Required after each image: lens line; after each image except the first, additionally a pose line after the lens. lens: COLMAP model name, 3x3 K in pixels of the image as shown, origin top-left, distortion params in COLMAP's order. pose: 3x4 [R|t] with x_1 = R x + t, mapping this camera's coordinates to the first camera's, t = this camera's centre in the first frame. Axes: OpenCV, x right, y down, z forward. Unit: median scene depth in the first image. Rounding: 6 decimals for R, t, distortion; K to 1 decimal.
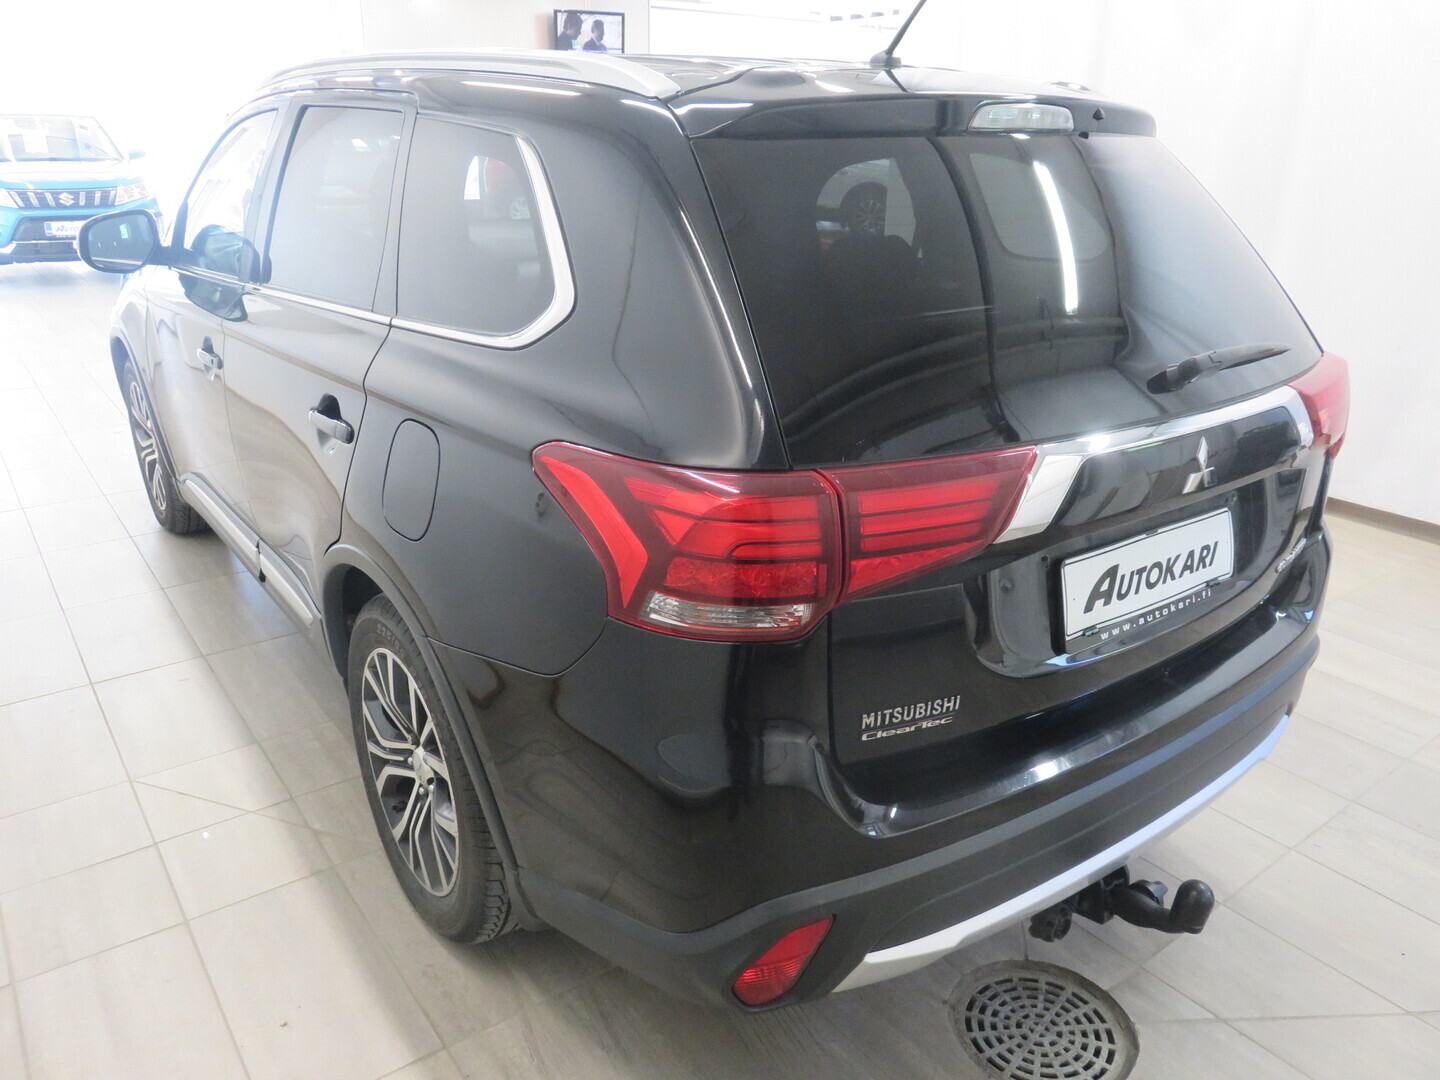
lens RADIAL K [[1064.7, 0, 724.1], [0, 1064.7, 531.8], [0, 0, 1]] dist [-0.006704, 0.001297]
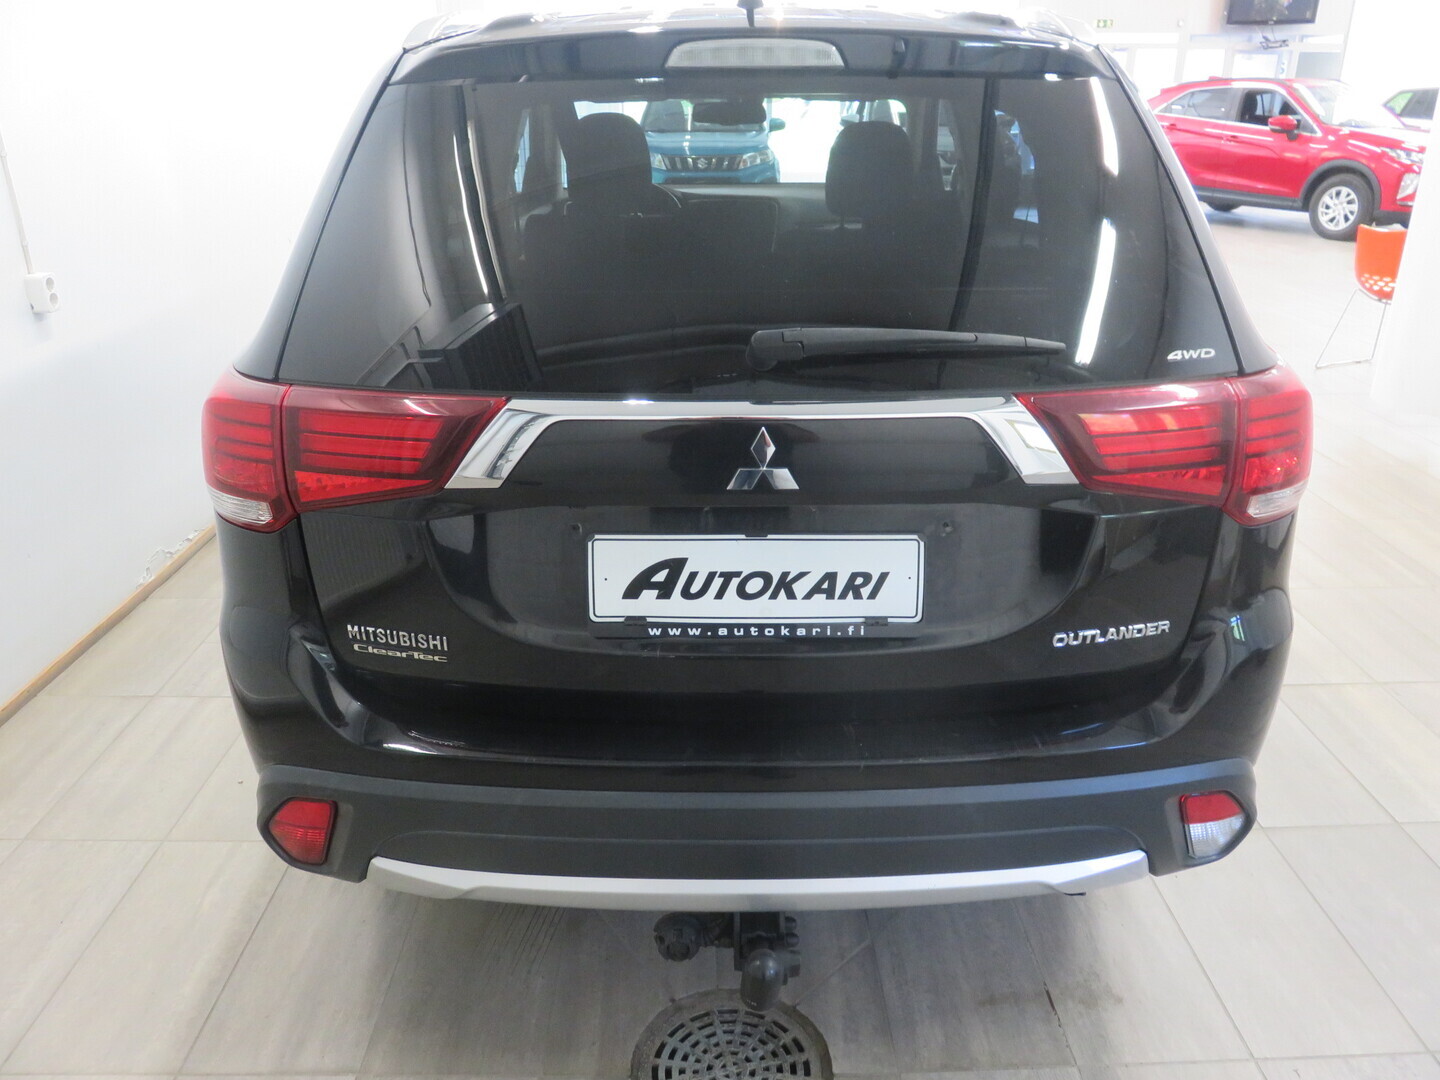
lens RADIAL K [[1064.7, 0, 724.1], [0, 1064.7, 531.8], [0, 0, 1]] dist [-0.006704, 0.001297]
pose [[0.808407, 0.204944, -0.551794, 0.841116], [-0.193304, 0.977872, 0.079995, -0.064957], [0.555979, 0.041996, 0.830135, 0.266182]]
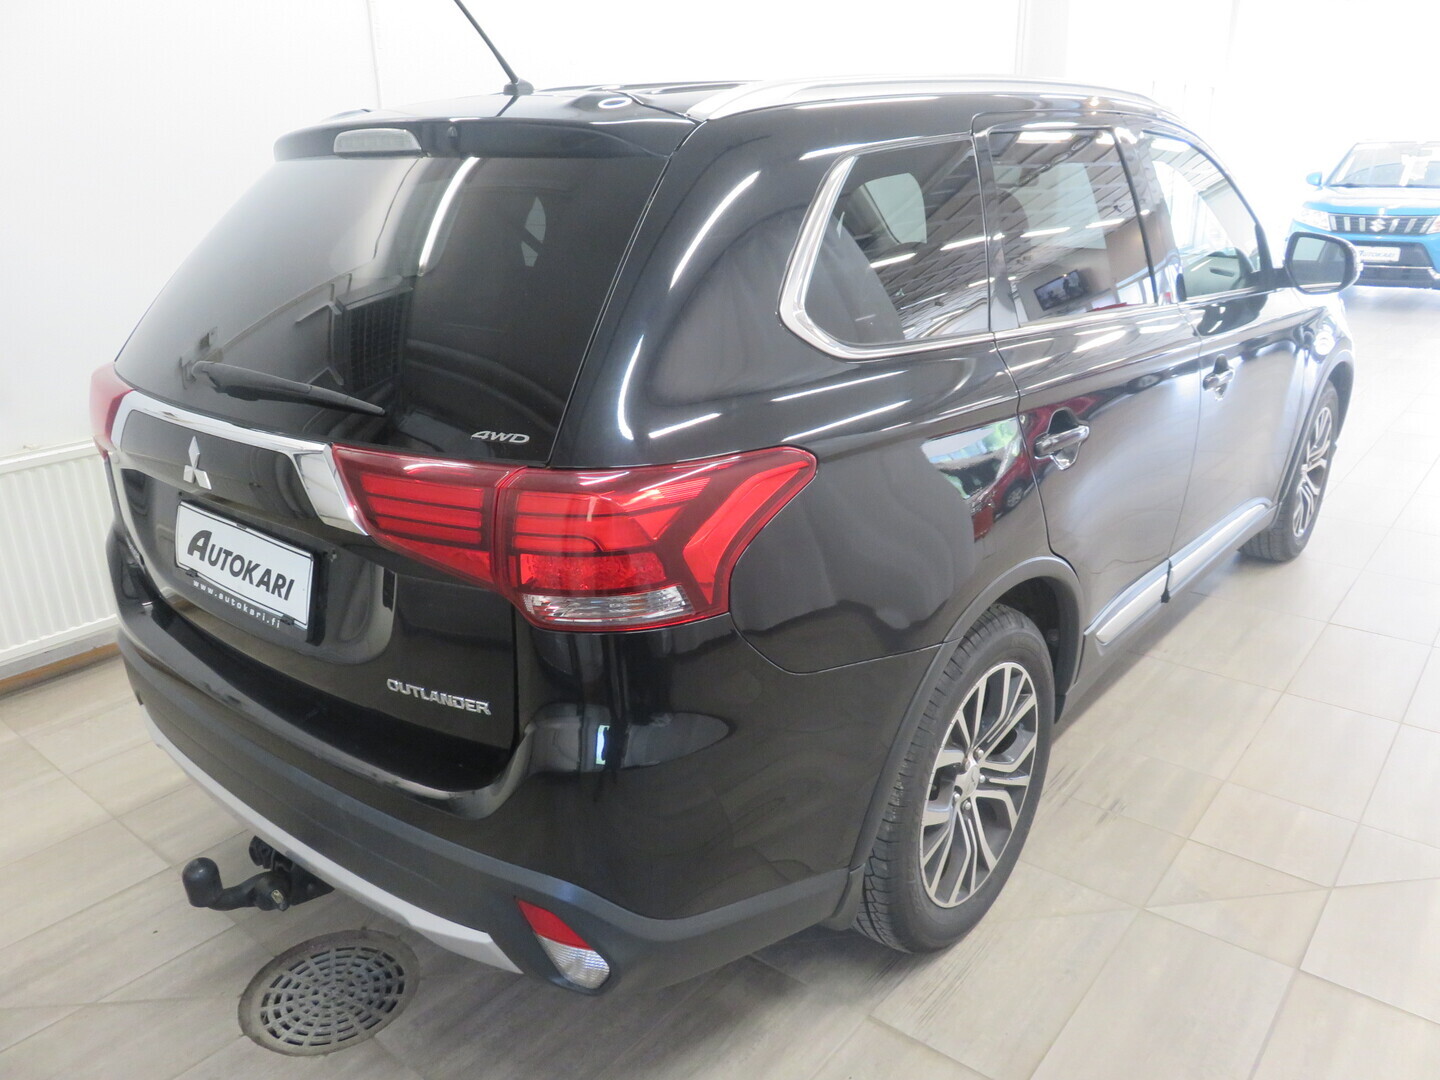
lens RADIAL K [[1069.0, 0, 720.0], [0, 1069.0, 540.0], [0, 0, 1]] dist [-0.001571, 0.001261]
pose [[0.243746, 0.310968, -0.918633, 1.480386], [-0.327799, 0.917873, 0.223735, -0.376397], [0.912763, 0.246593, 0.325663, 1.073822]]
